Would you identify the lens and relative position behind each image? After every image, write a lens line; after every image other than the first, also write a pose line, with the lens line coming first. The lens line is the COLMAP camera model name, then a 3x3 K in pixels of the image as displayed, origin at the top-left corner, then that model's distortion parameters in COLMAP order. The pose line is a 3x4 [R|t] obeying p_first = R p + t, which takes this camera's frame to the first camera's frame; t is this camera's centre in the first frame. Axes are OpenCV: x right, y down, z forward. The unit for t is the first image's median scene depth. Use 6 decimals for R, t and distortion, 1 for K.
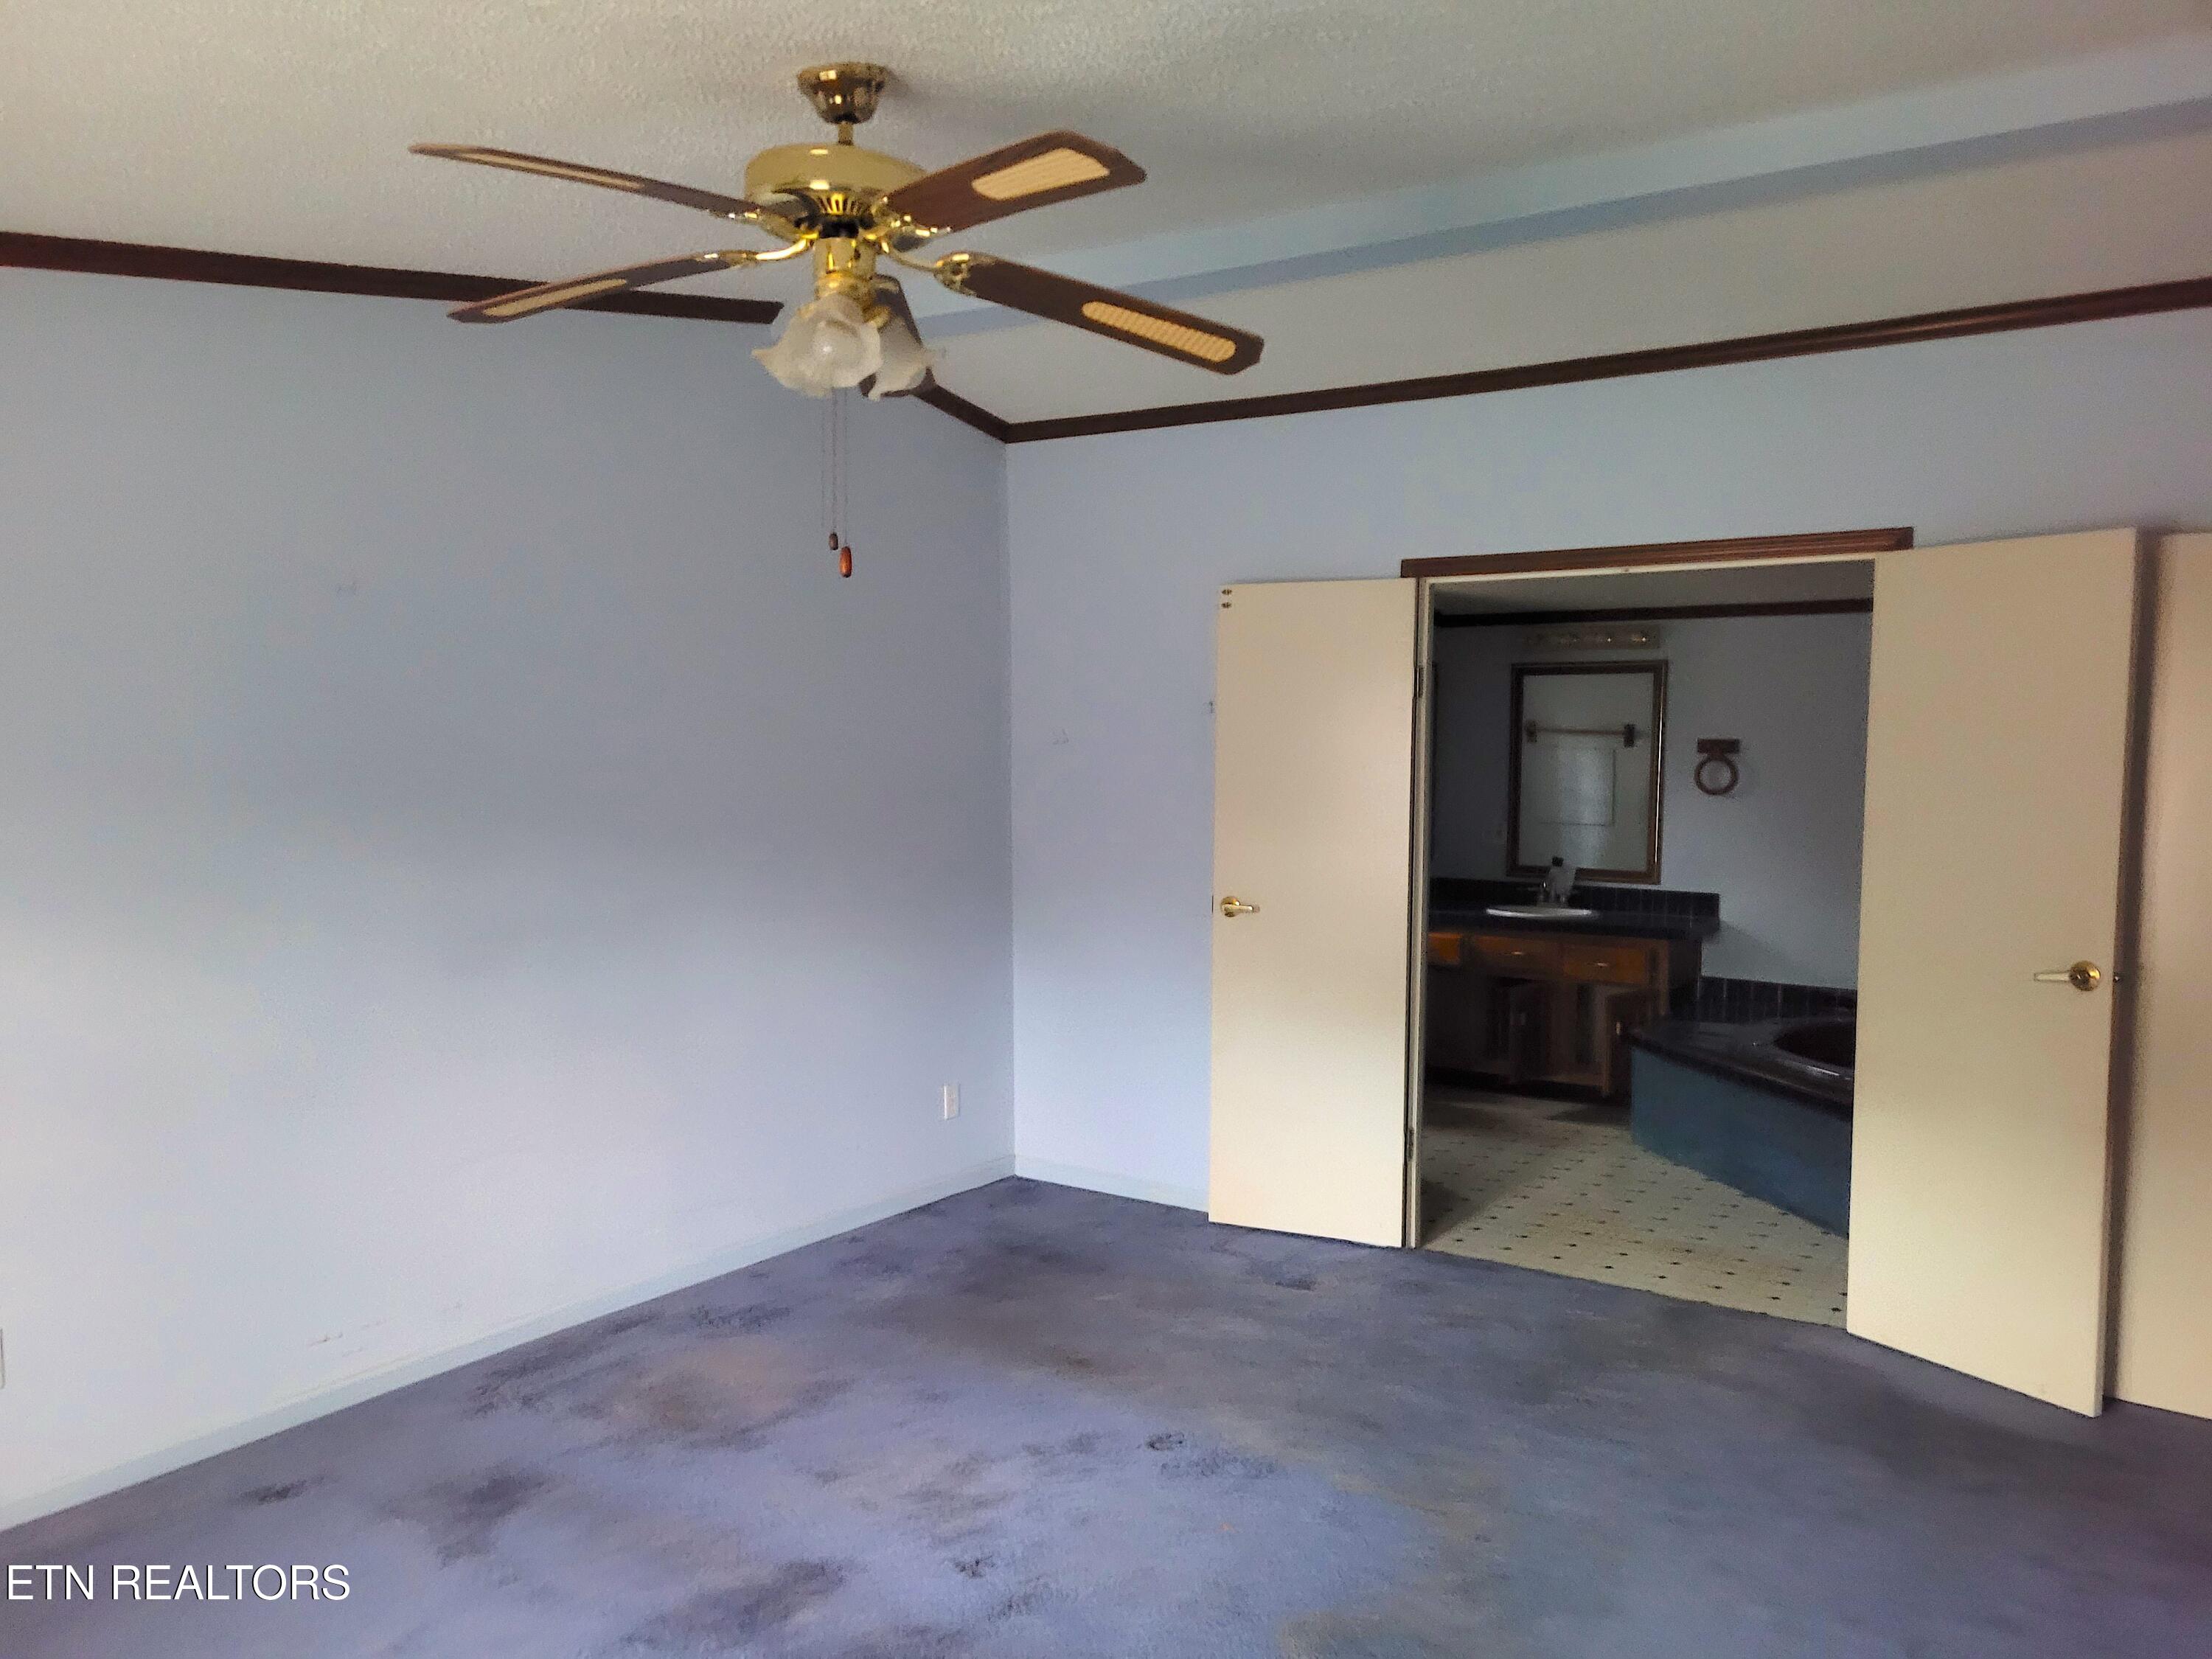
lens RADIAL K [[1650.5, 0, 1110.3], [0, 1650.5, 833.6], [0, 0, 1]] dist [0.074066, -0.056625]
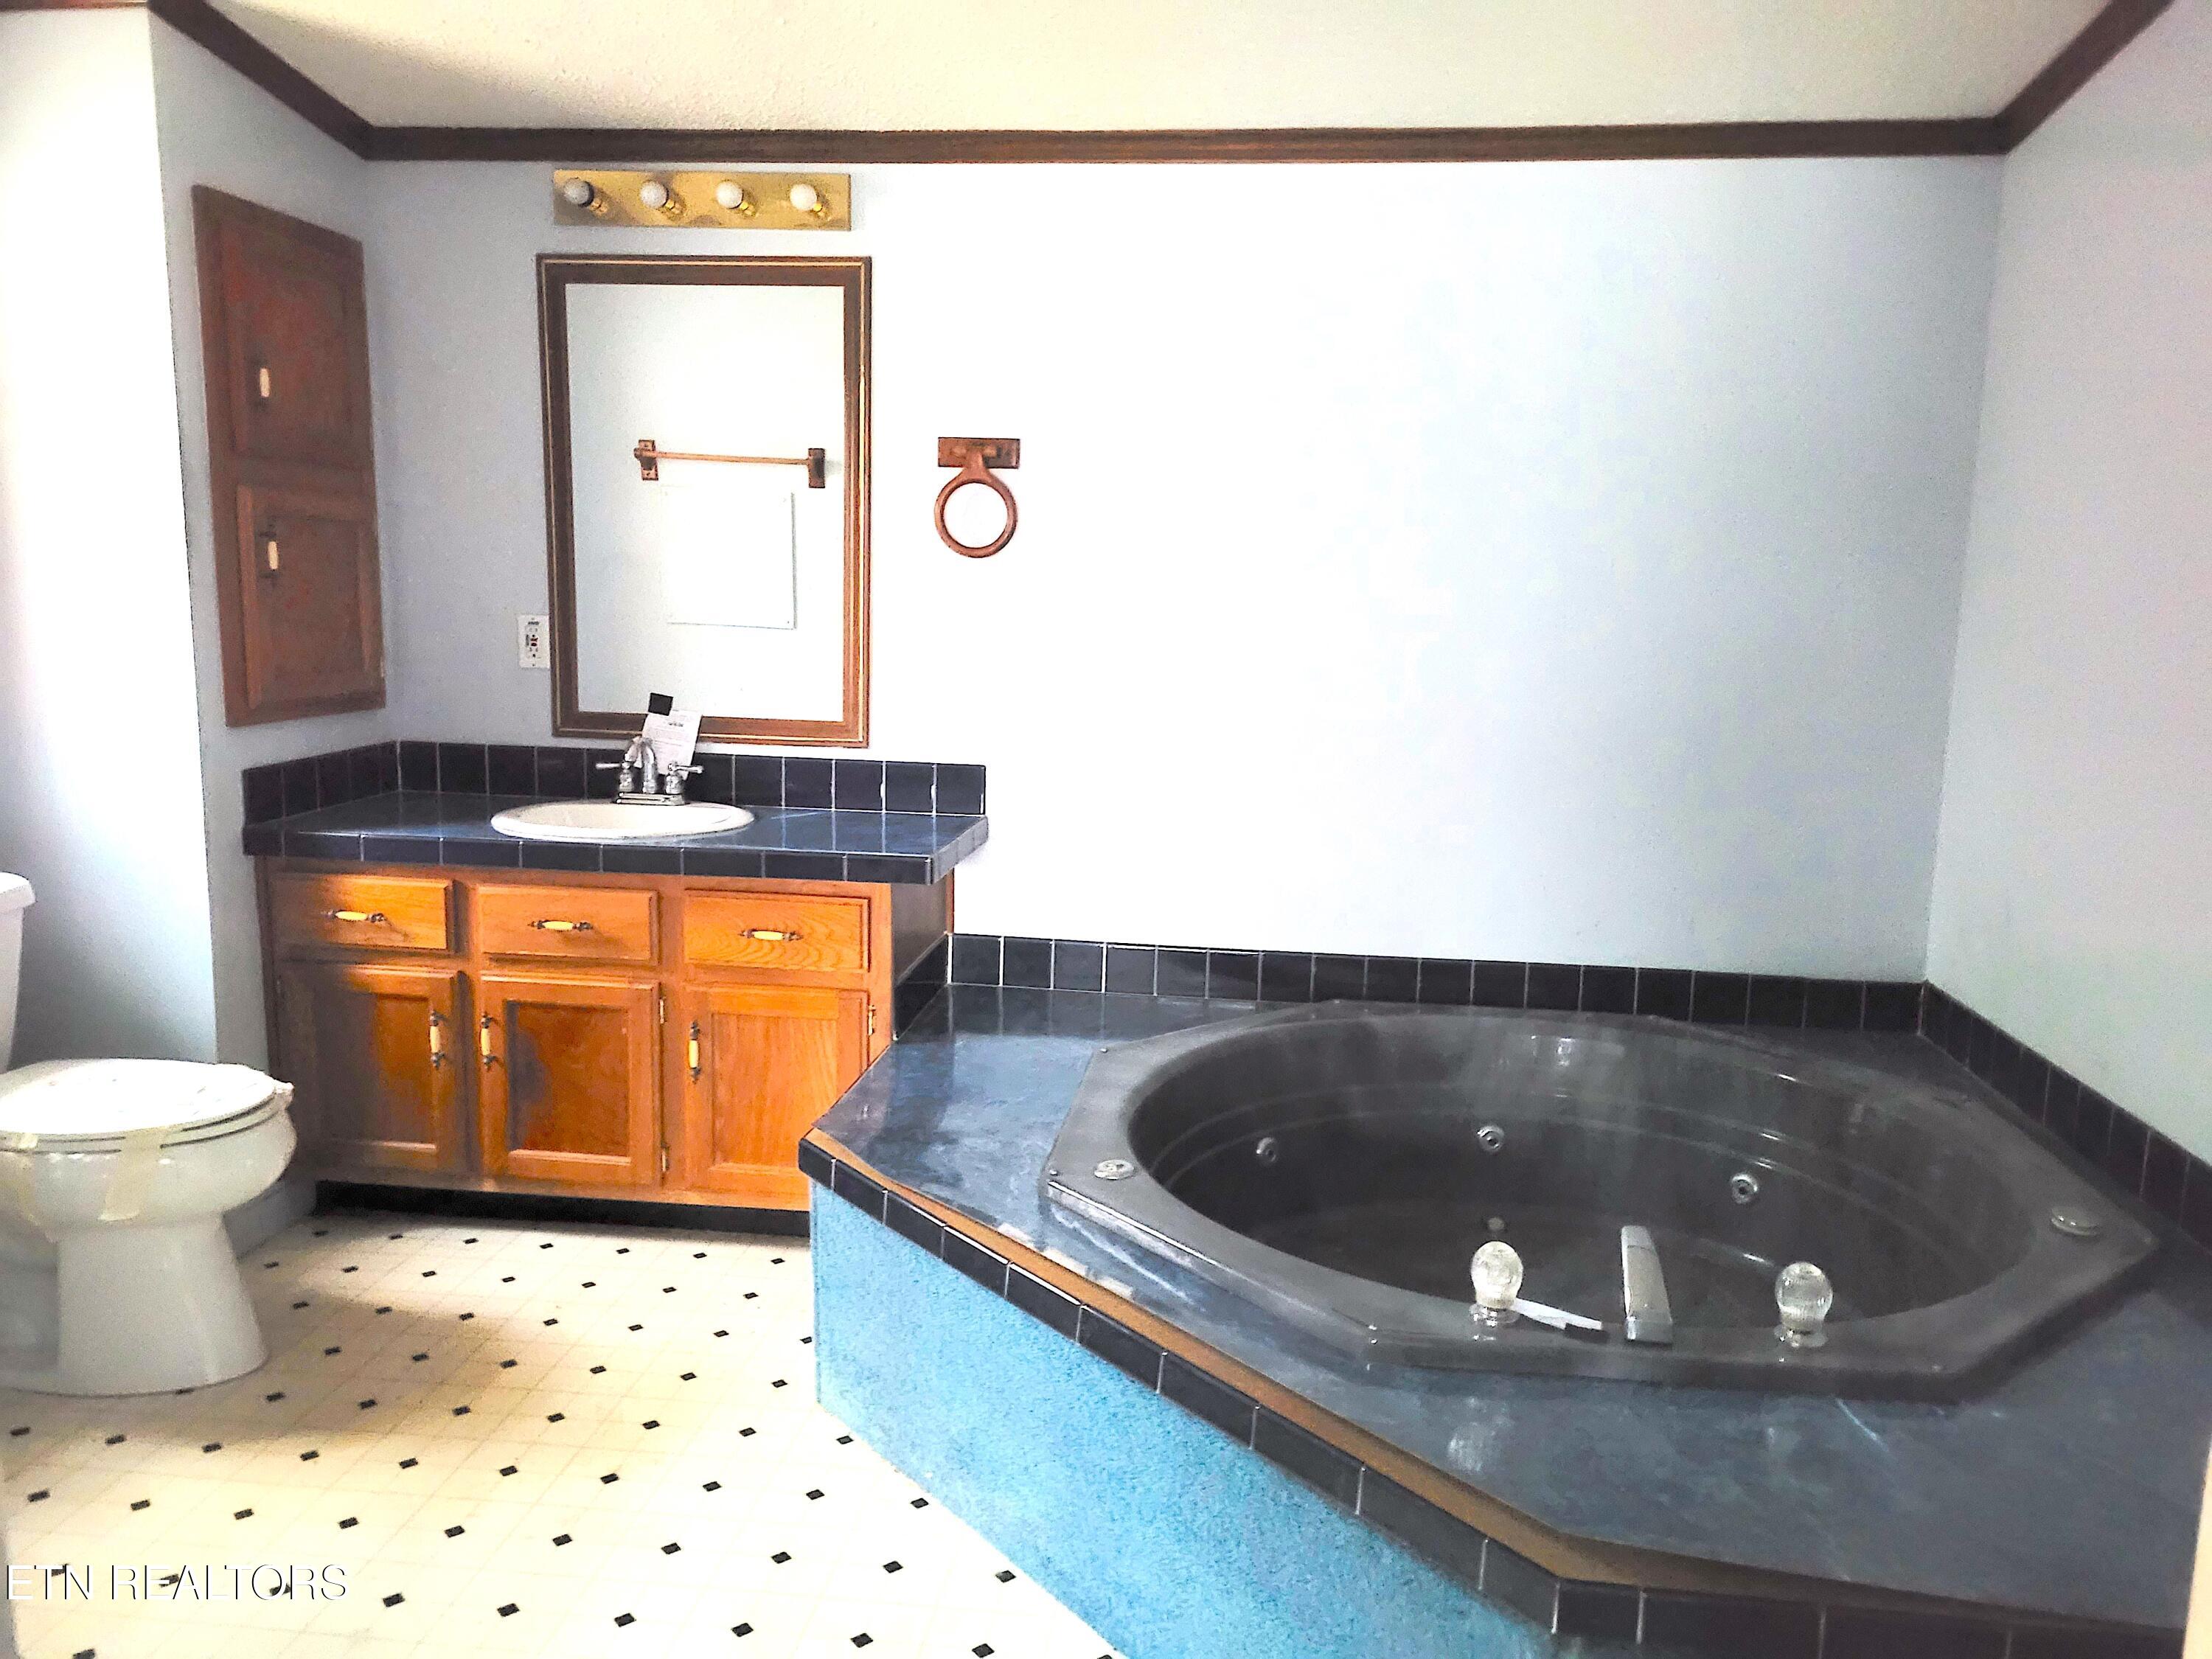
lens RADIAL K [[1650.5, 0, 1110.3], [0, 1650.5, 833.6], [0, 0, 1]] dist [0.074066, -0.056625]
pose [[0.896180, -0.059862, 0.439635, 0.184950], [0.008483, 0.992987, 0.117915, -0.000645], [-0.443610, -0.101943, 0.890403, 0.553106]]
